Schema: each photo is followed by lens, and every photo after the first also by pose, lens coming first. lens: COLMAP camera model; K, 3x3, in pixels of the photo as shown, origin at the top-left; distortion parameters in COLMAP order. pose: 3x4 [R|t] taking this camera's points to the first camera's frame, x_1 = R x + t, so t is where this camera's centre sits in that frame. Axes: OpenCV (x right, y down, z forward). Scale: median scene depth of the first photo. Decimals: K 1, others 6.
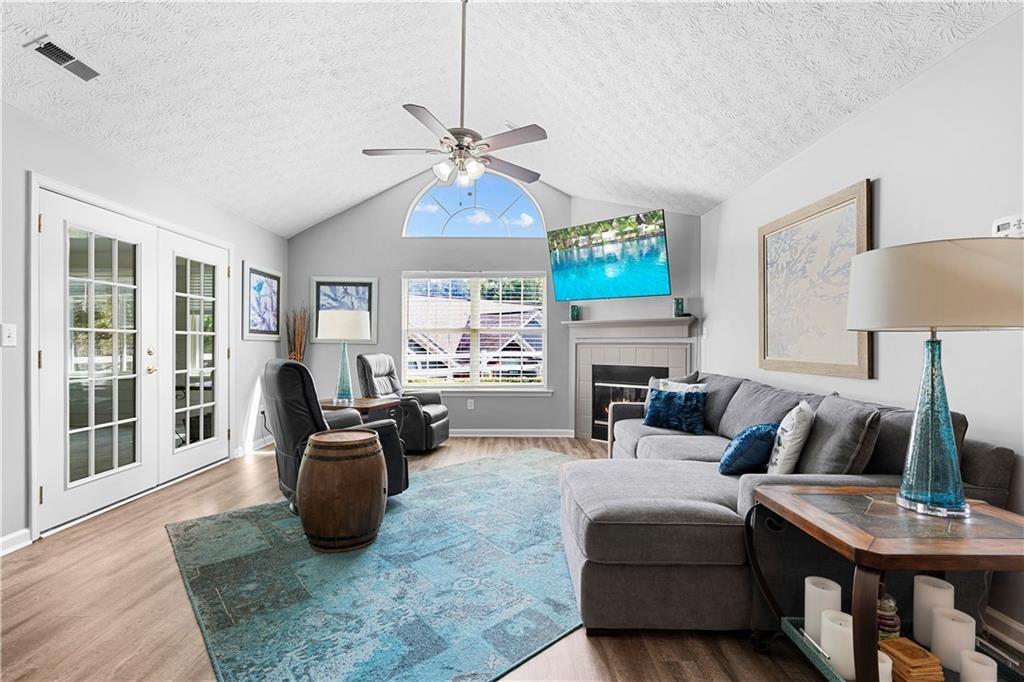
lens RADIAL K [[467.0, 0, 509.6], [0, 467.0, 337.9], [0, 0, 1]] dist [-0.003612, 0.000828]
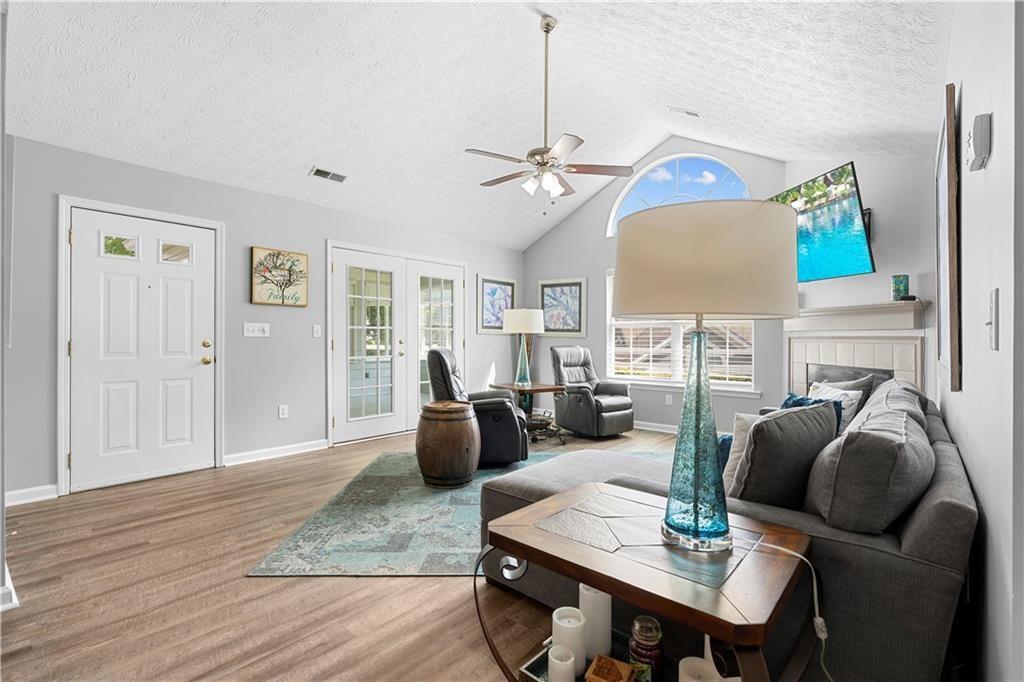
lens RADIAL K [[473.1, 0, 515.0], [0, 473.1, 333.0], [0, 0, 1]] dist [-0.014111, 0.001161]
pose [[0.759822, -0.003299, -0.650122, 0.388830], [0.003796, 0.999993, -0.000638, 0.003183], [0.650120, -0.001983, 0.759829, 0.053726]]
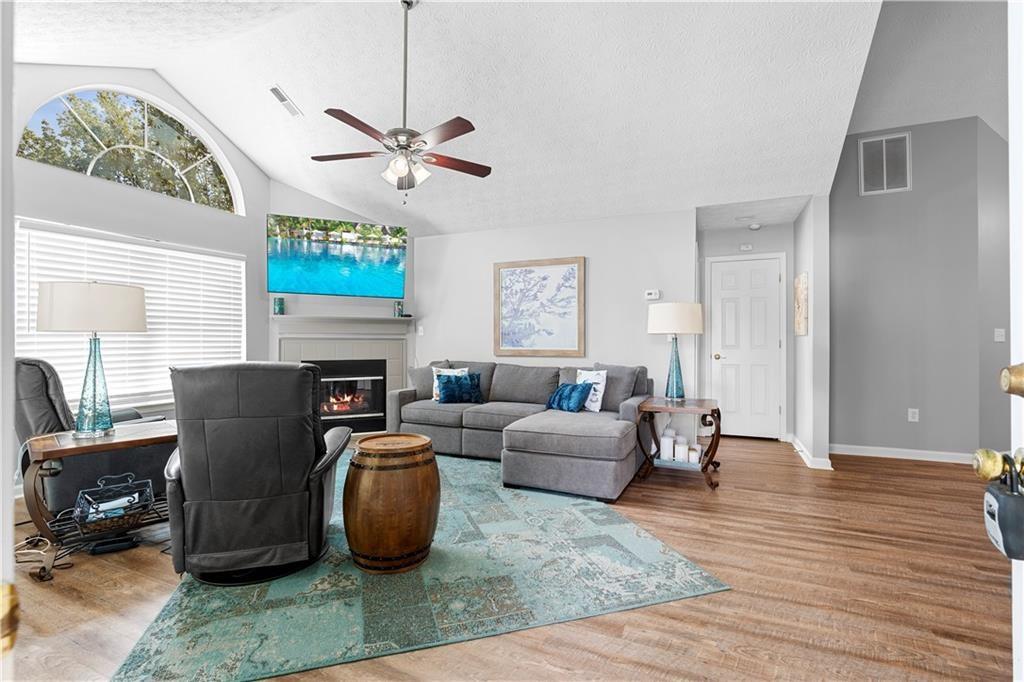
lens RADIAL K [[463.9, 0, 508.8], [0, 463.9, 341.3], [0, 0, 1]] dist [-0.013846, 0.005673]
pose [[0.416120, -0.007449, 0.909279, -0.619999], [-0.009552, 0.999875, 0.012563, 0.000000], [-0.909260, -0.013913, 0.415997, 0.248264]]
